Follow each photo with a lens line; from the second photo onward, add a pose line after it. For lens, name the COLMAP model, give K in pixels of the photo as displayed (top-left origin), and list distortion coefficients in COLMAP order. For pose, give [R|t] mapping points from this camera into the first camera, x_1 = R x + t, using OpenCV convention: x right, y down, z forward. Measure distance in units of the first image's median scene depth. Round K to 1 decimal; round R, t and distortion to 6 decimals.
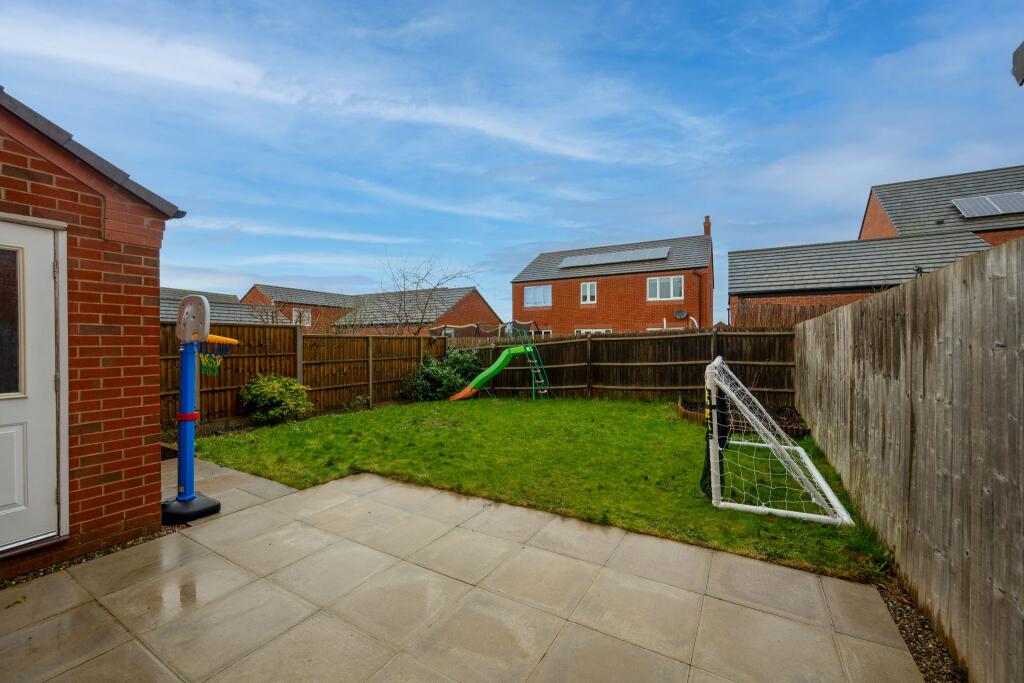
lens RADIAL K [[403.6, 0, 512.0], [0, 403.6, 341.5], [0, 0, 1]] dist [-0.006164, 0.000022]
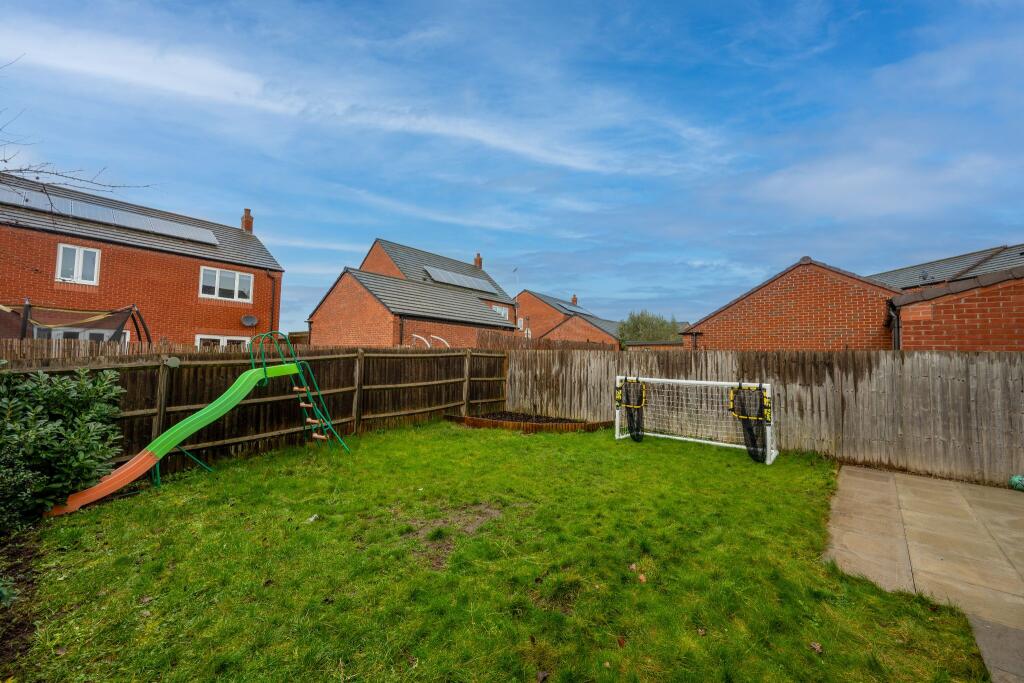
lens RADIAL K [[403.6, 0, 512.0], [0, 403.6, 341.5], [0, 0, 1]] dist [-0.006164, 0.000022]
pose [[0.194738, 0.056993, 0.979198, -0.475908], [-0.026335, 0.998254, -0.052865, 0.002427], [-0.980502, -0.015493, 0.195899, 0.573828]]
